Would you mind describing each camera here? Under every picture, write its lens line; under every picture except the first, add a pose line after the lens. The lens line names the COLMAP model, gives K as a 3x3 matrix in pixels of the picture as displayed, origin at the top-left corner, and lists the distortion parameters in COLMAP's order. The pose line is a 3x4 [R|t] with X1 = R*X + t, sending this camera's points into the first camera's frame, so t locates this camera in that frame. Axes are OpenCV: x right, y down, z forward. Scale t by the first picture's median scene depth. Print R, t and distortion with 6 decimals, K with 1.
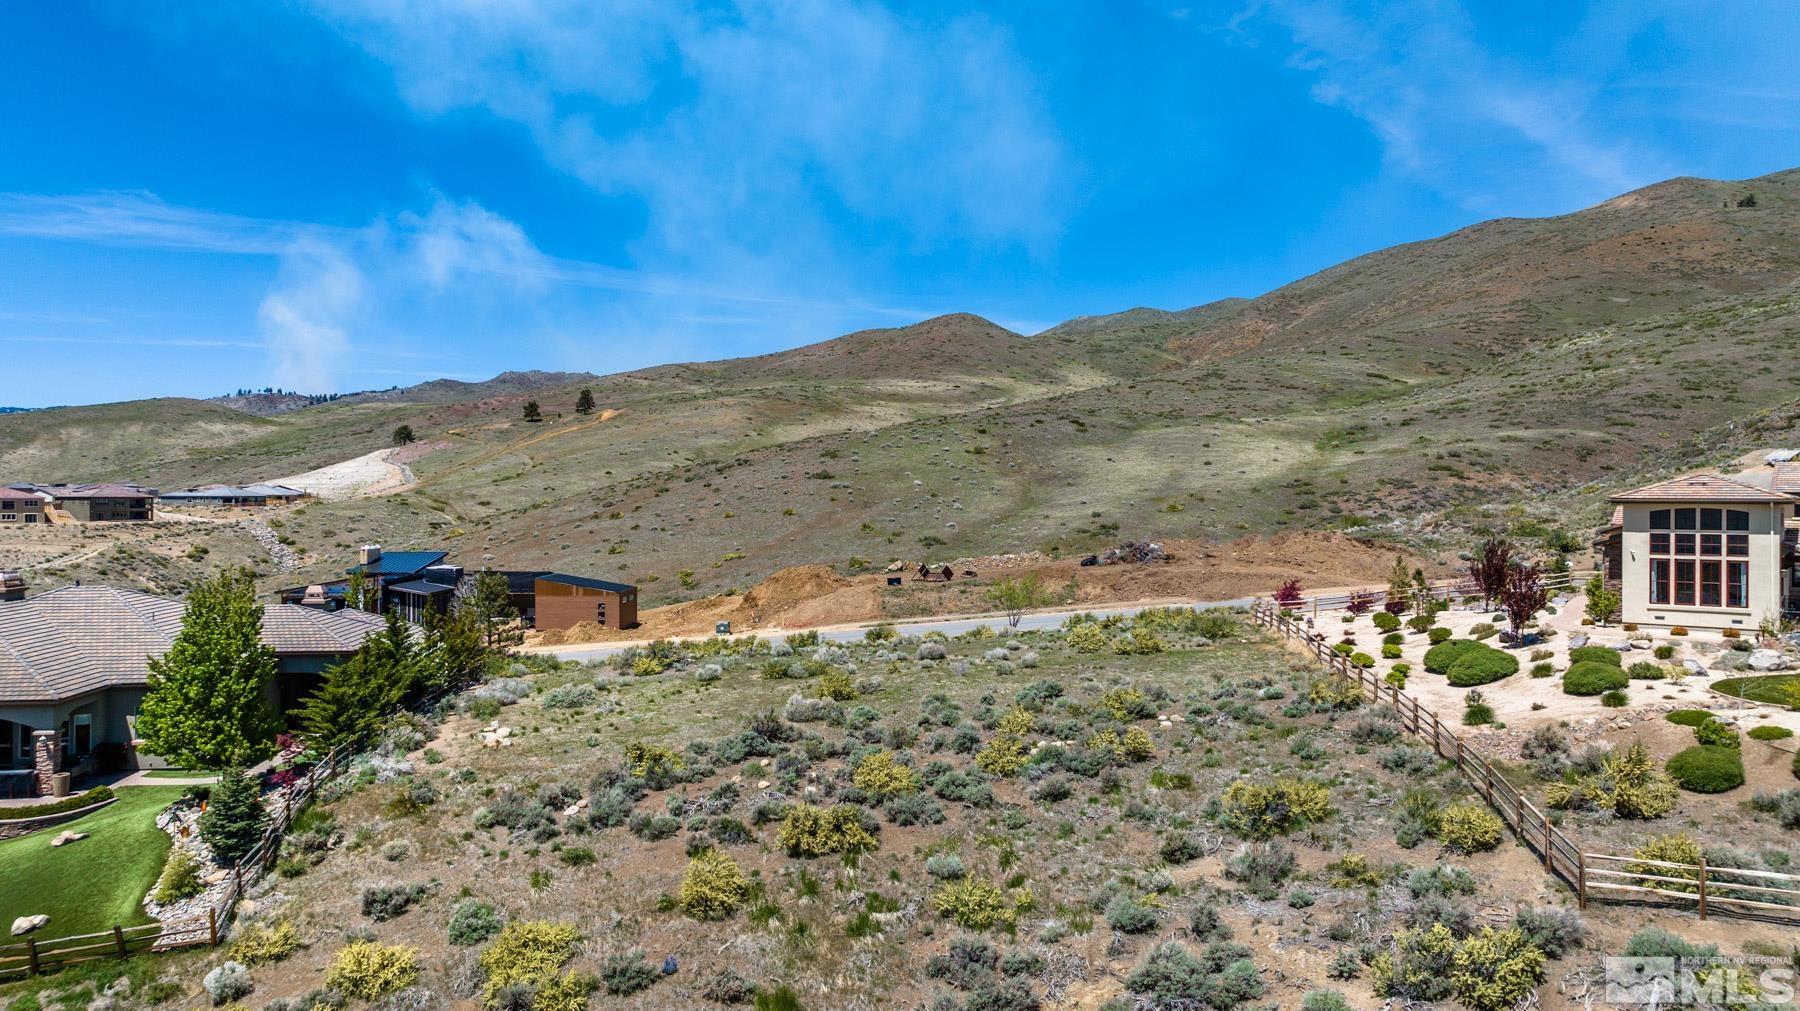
lens RADIAL K [[1262.3, 0, 894.3], [0, 1262.3, 501.4], [0, 0, 1]] dist [-0.015896, -0.005930]
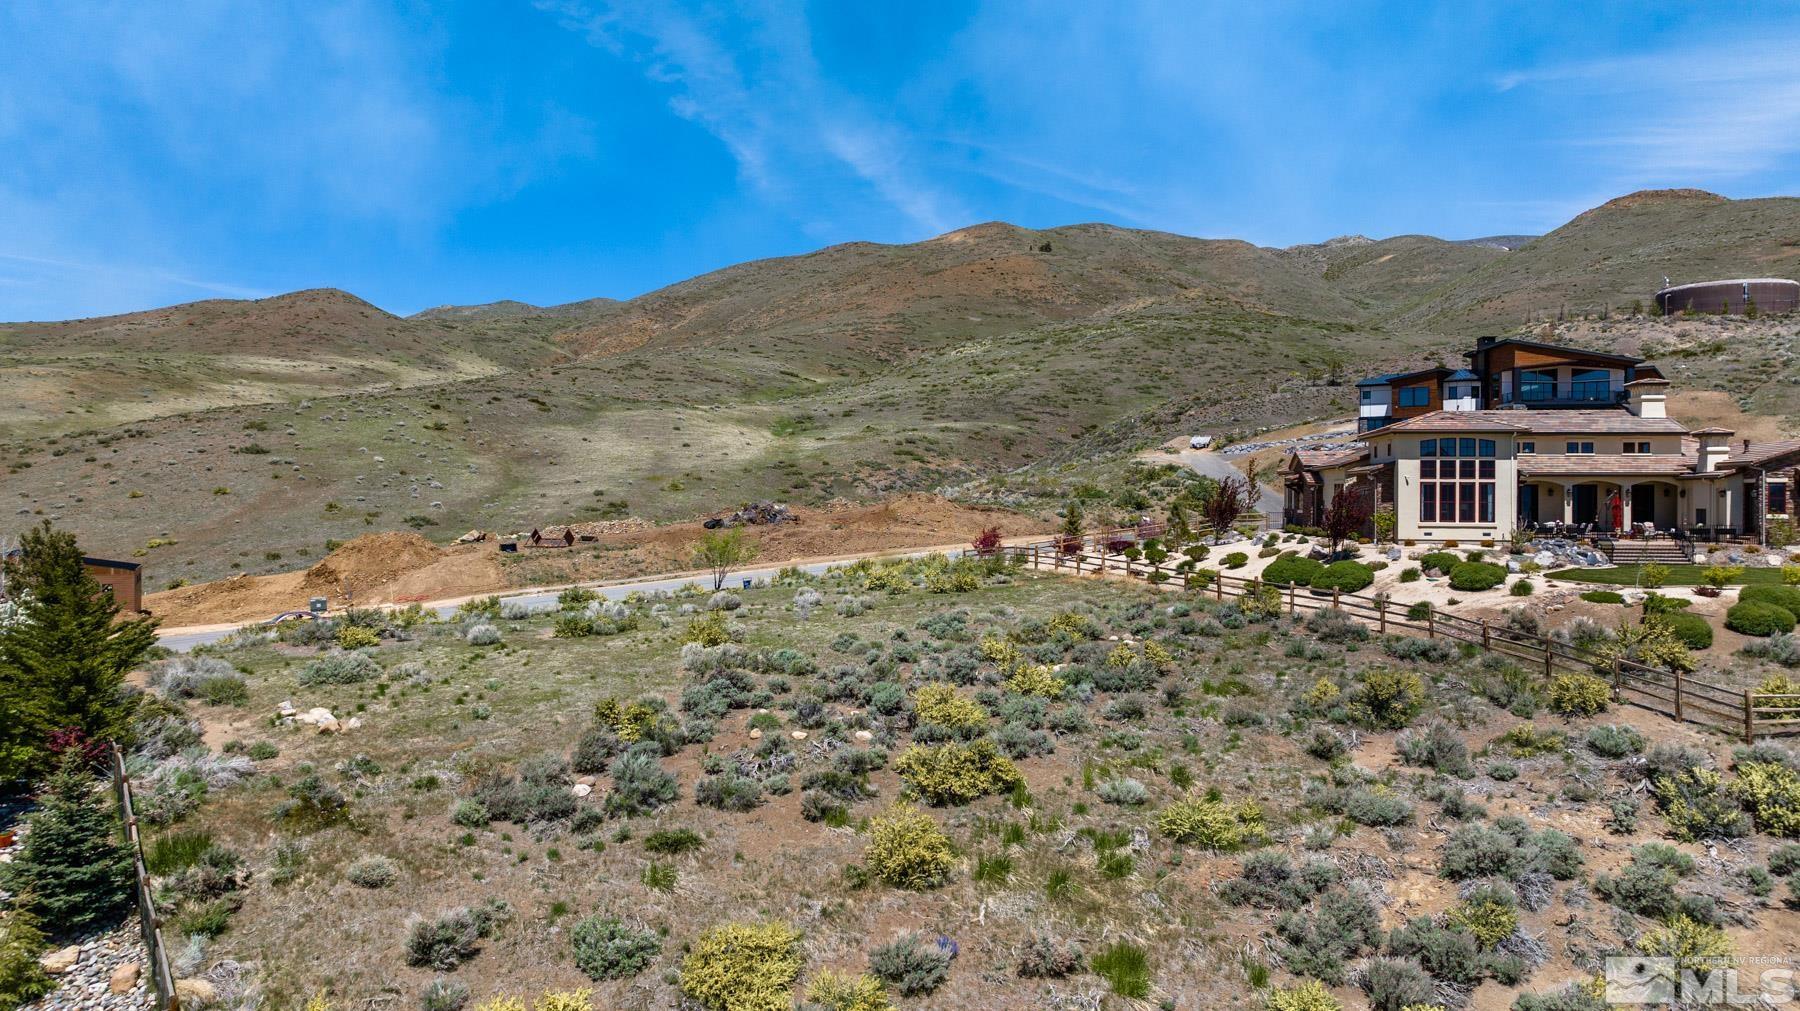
lens RADIAL K [[1262.3, 0, 894.3], [0, 1262.3, 501.4], [0, 0, 1]] dist [-0.015896, -0.005930]
pose [[0.878667, 0.000637, 0.477435, -0.060067], [-0.000546, 1.000000, -0.000331, 0.010470], [-0.477435, 0.000030, 0.878667, 0.036595]]
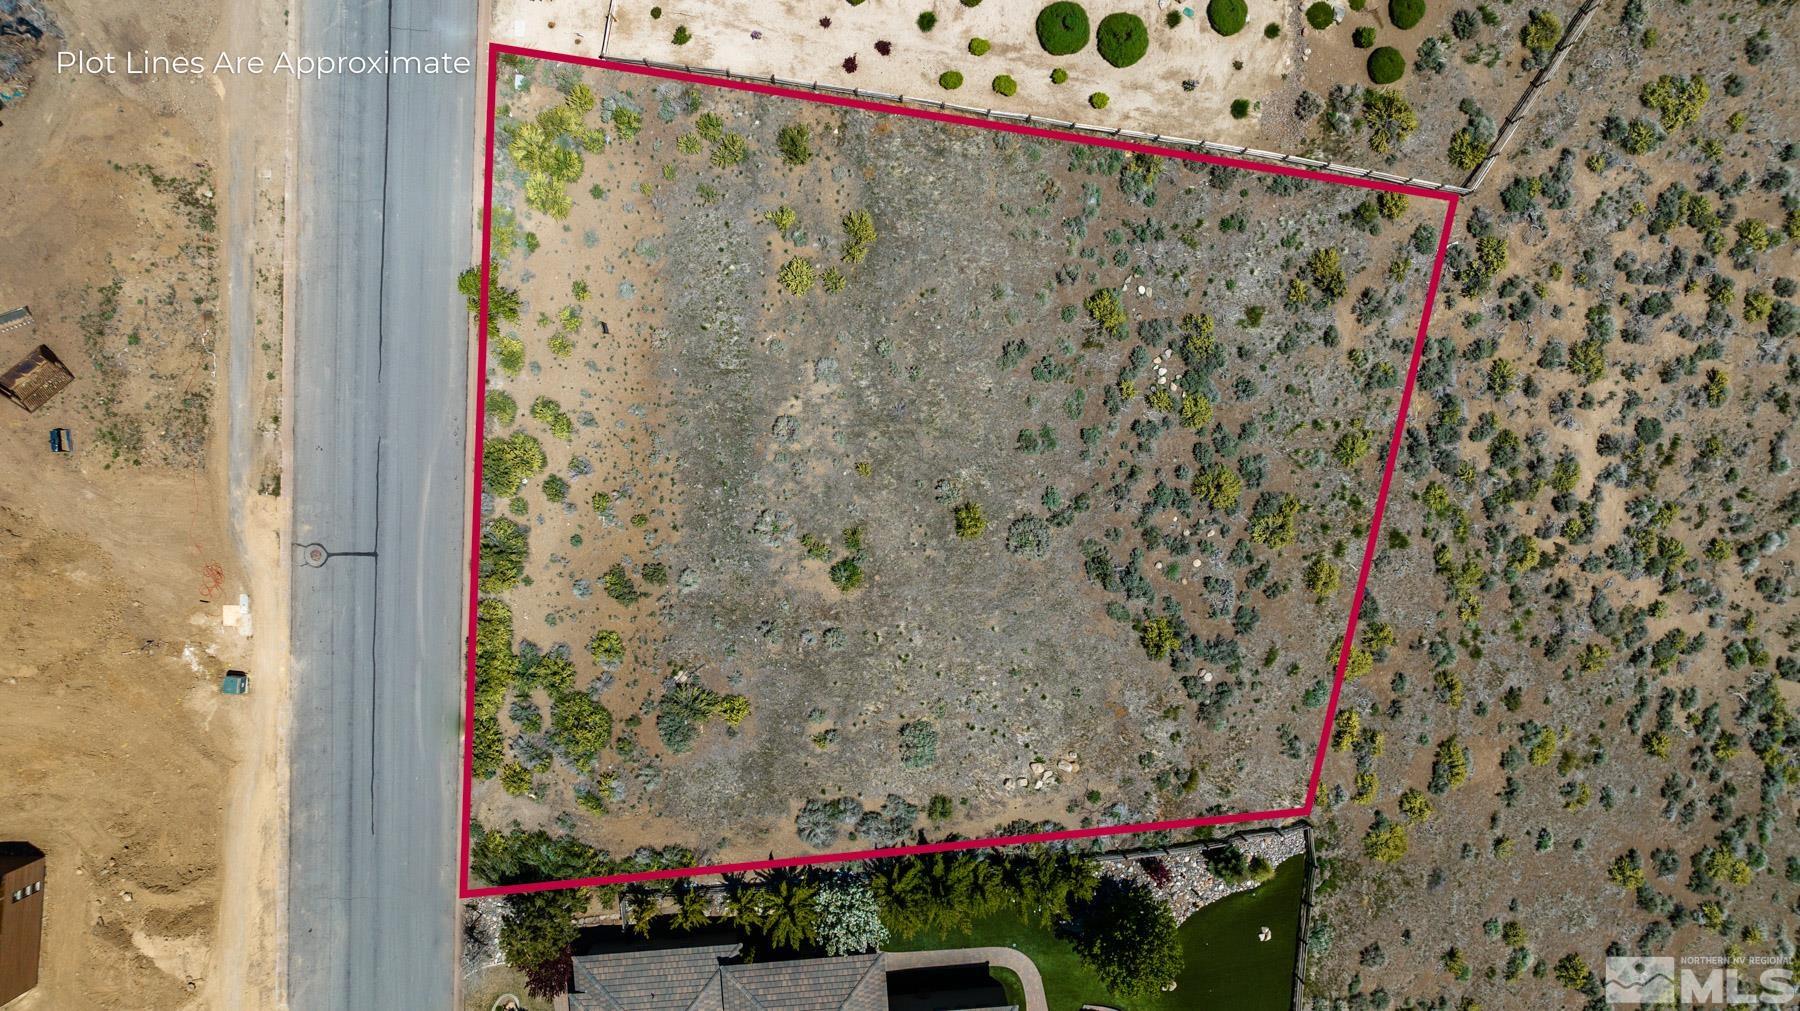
lens RADIAL K [[1262.3, 0, 894.3], [0, 1262.3, 501.4], [0, 0, 1]] dist [-0.015896, -0.005930]
pose [[0.040183, -0.999106, -0.013159, -0.003223], [0.004568, -0.012986, 0.999905, -0.191088], [-0.999182, -0.040240, 0.004042, 0.190454]]
